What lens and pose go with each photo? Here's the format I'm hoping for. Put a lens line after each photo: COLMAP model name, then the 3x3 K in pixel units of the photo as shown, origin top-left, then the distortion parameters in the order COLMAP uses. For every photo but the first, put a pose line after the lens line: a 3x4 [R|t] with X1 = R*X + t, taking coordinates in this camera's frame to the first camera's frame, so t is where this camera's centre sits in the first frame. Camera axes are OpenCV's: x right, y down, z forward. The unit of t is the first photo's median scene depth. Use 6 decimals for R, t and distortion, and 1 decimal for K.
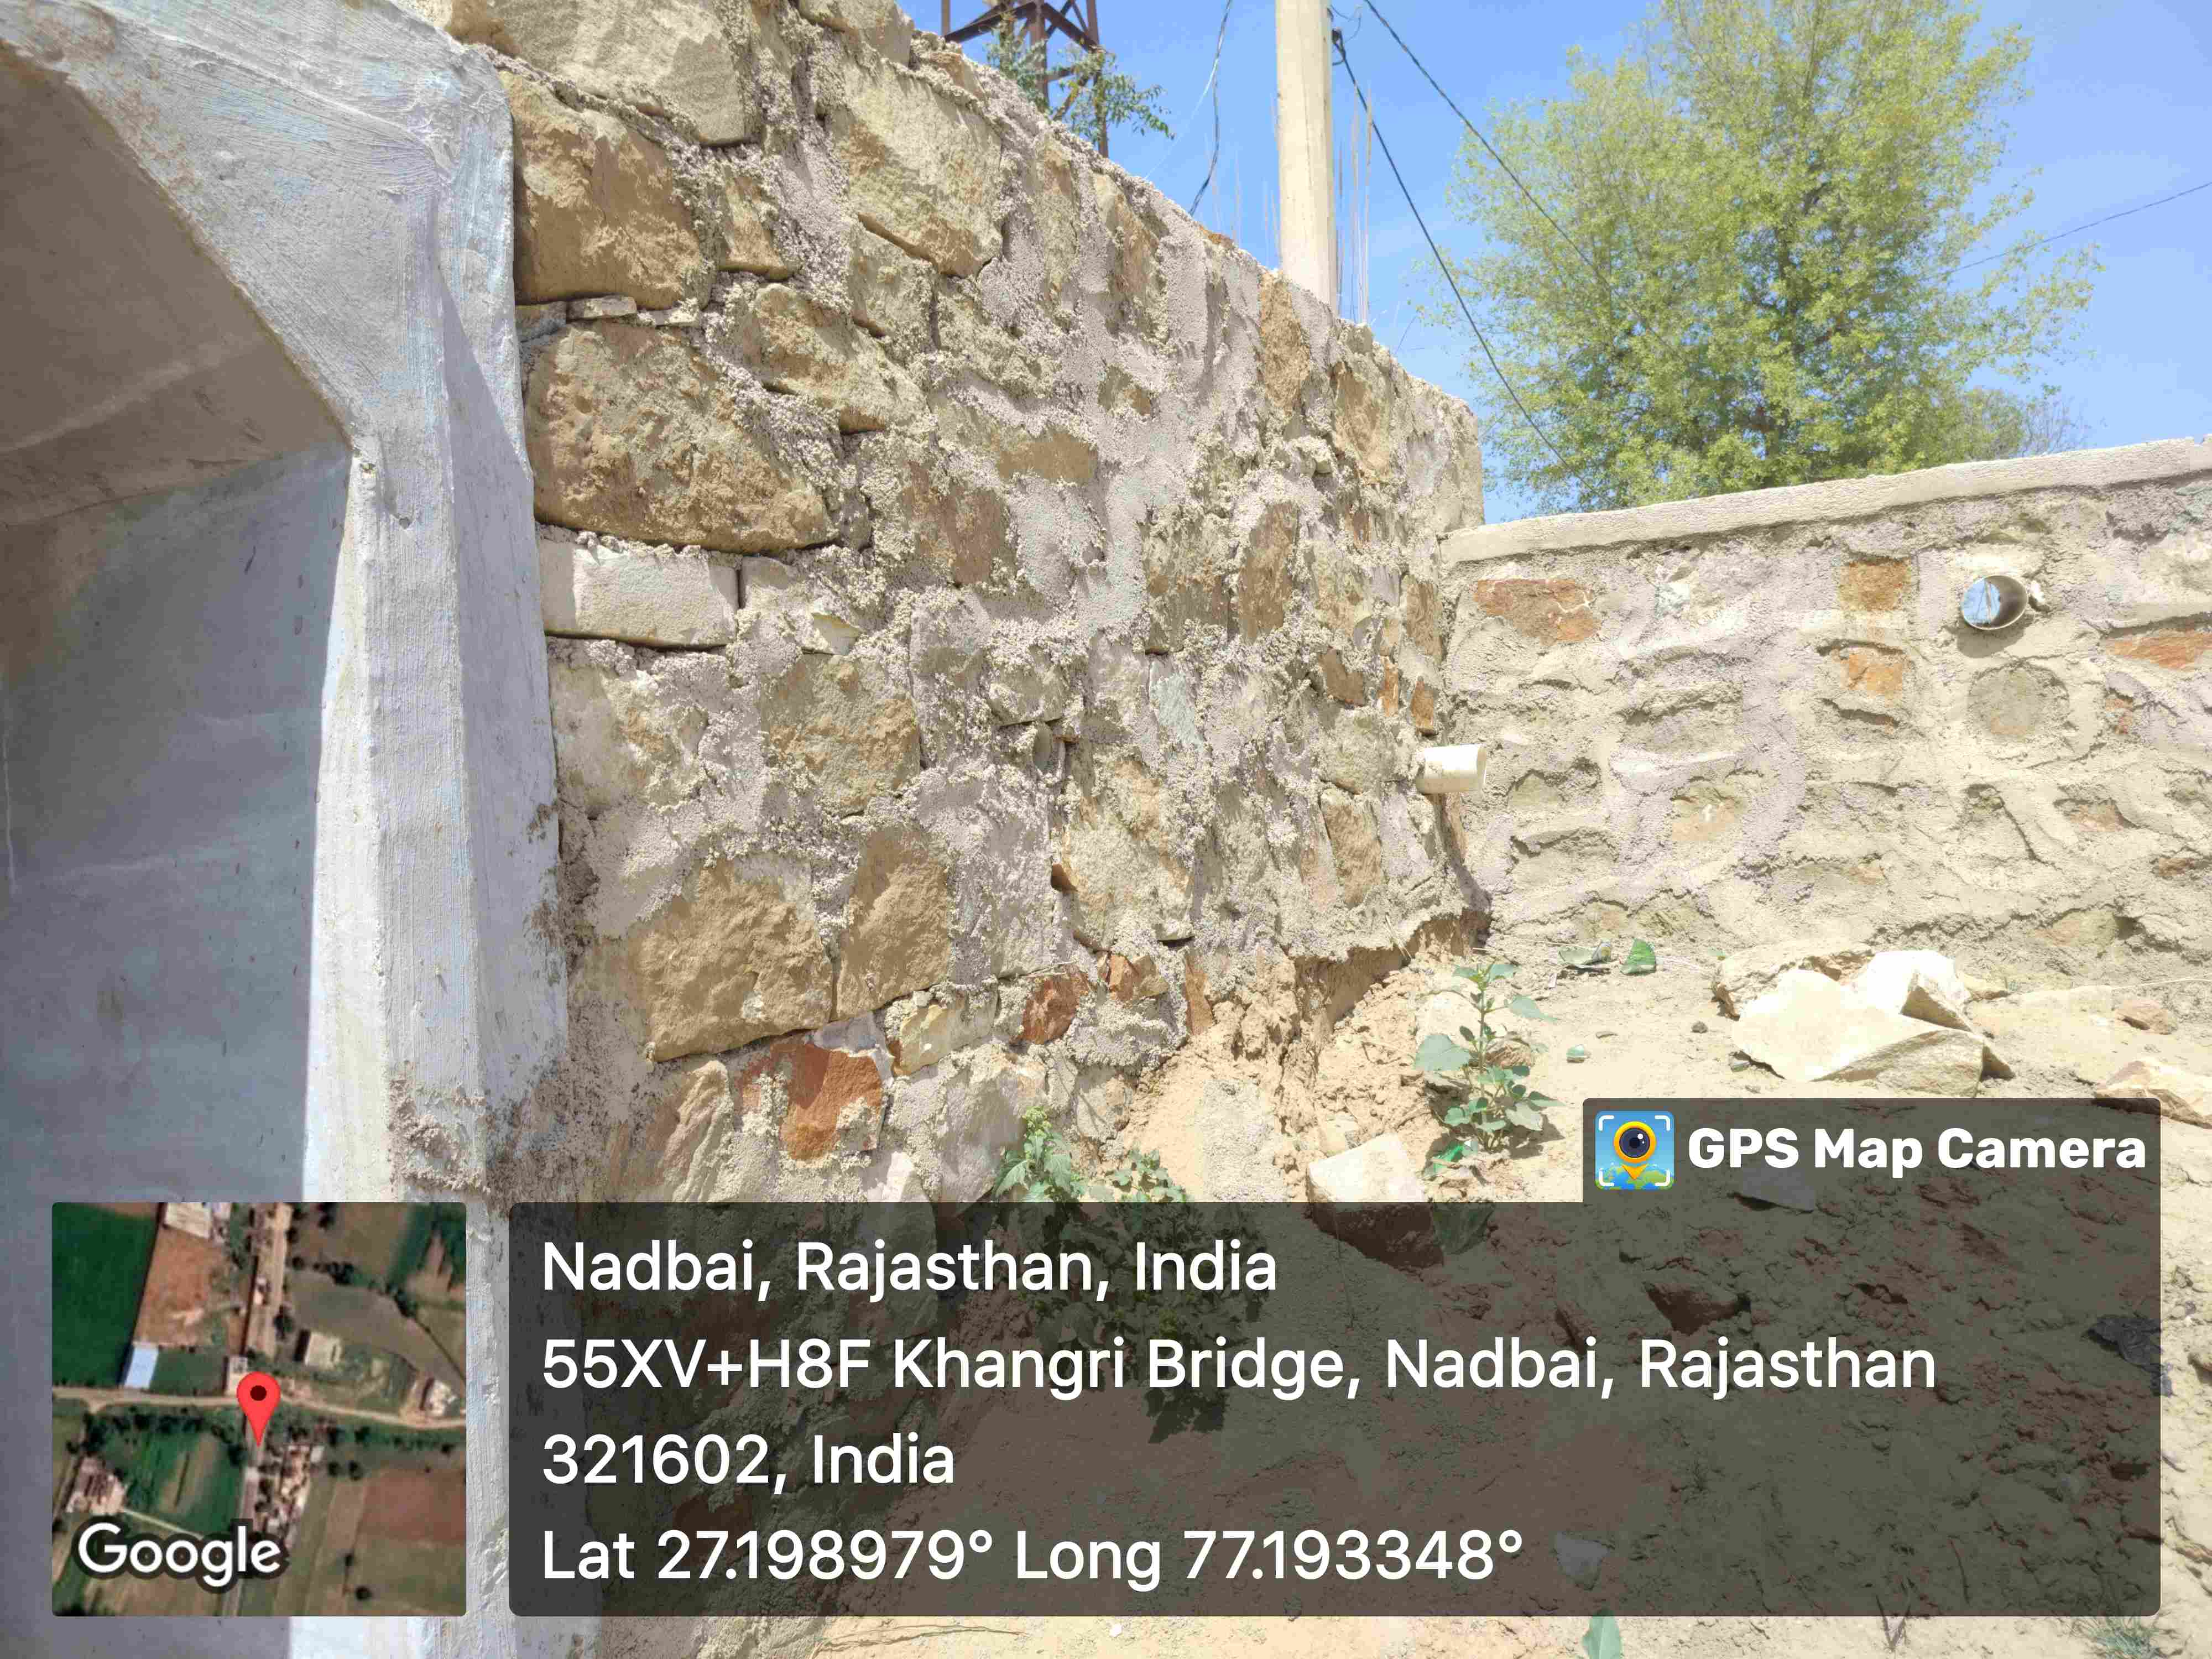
lens RADIAL K [[1712.6, 0, 1092.9], [0, 1712.6, 830.3], [0, 0, 1]] dist [0.011170, 0.000760]
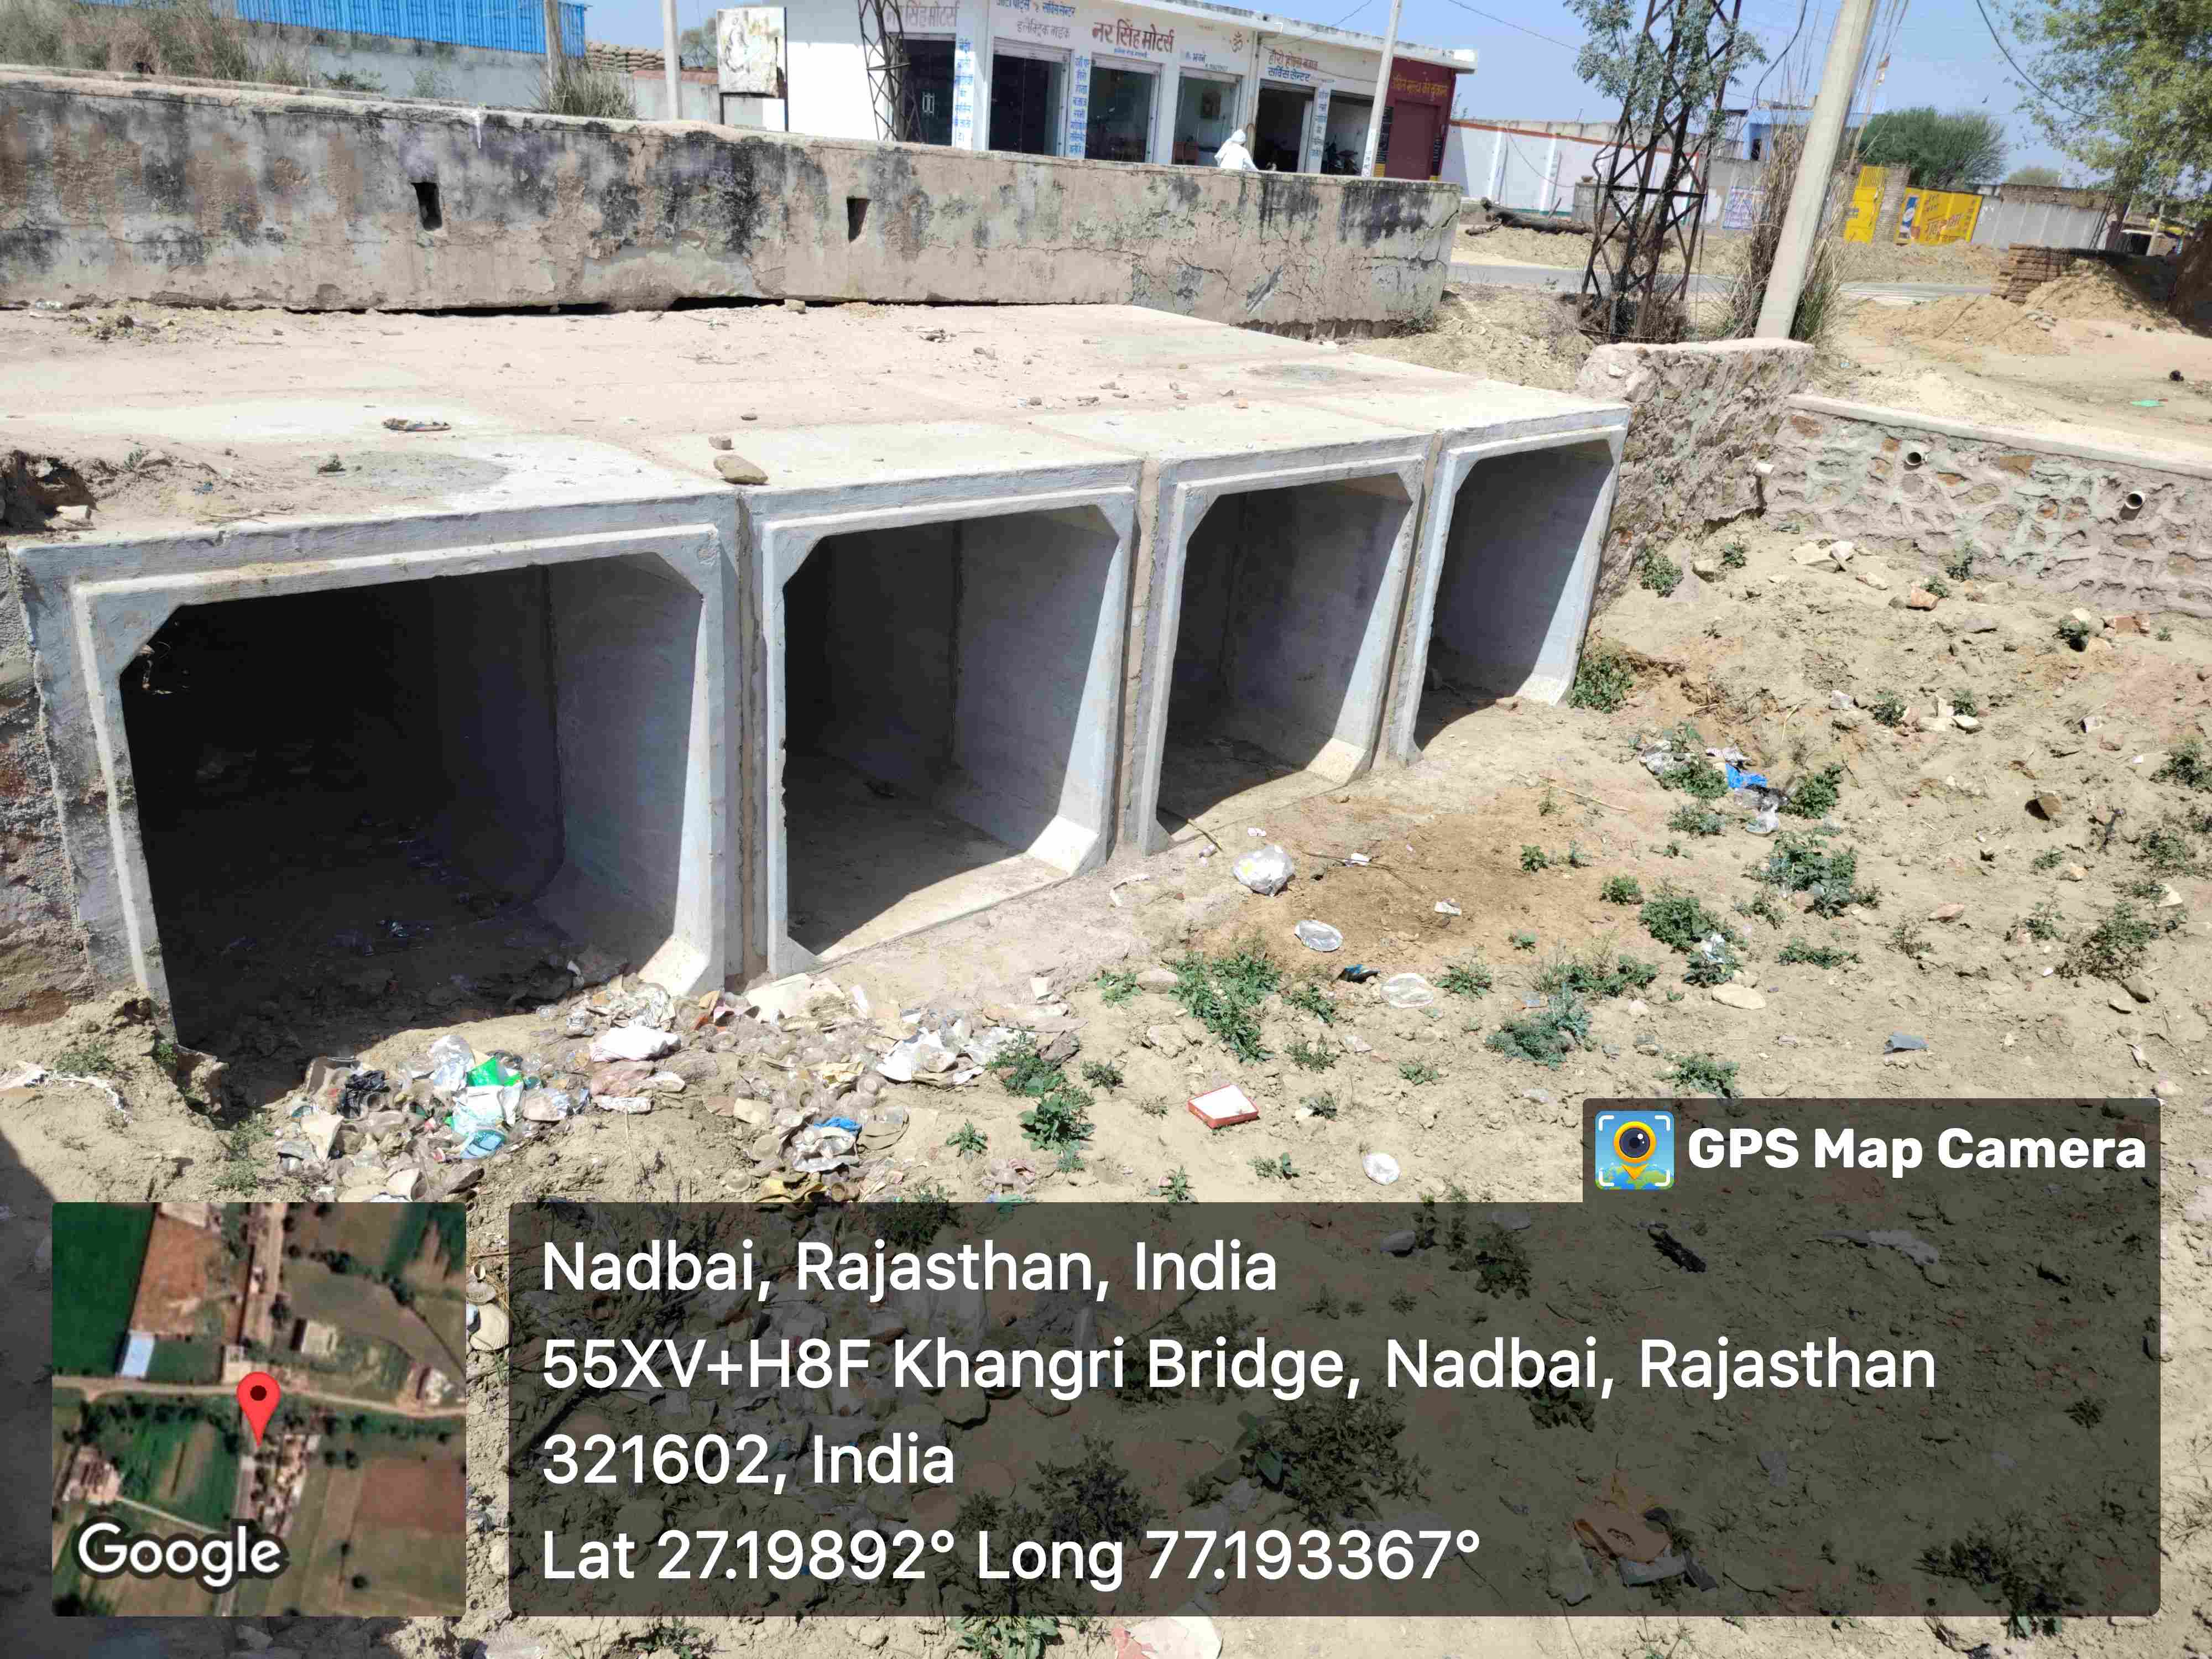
lens RADIAL K [[1597.2, 0, 1102.7], [0, 1597.2, 839.5], [0, 0, 1]] dist [0.026734, -0.003269]
pose [[0.956243, 0.222130, -0.190414, -0.351263], [-0.132369, 0.908872, 0.395512, -0.532529], [0.260918, -0.353000, 0.898506, -3.022911]]
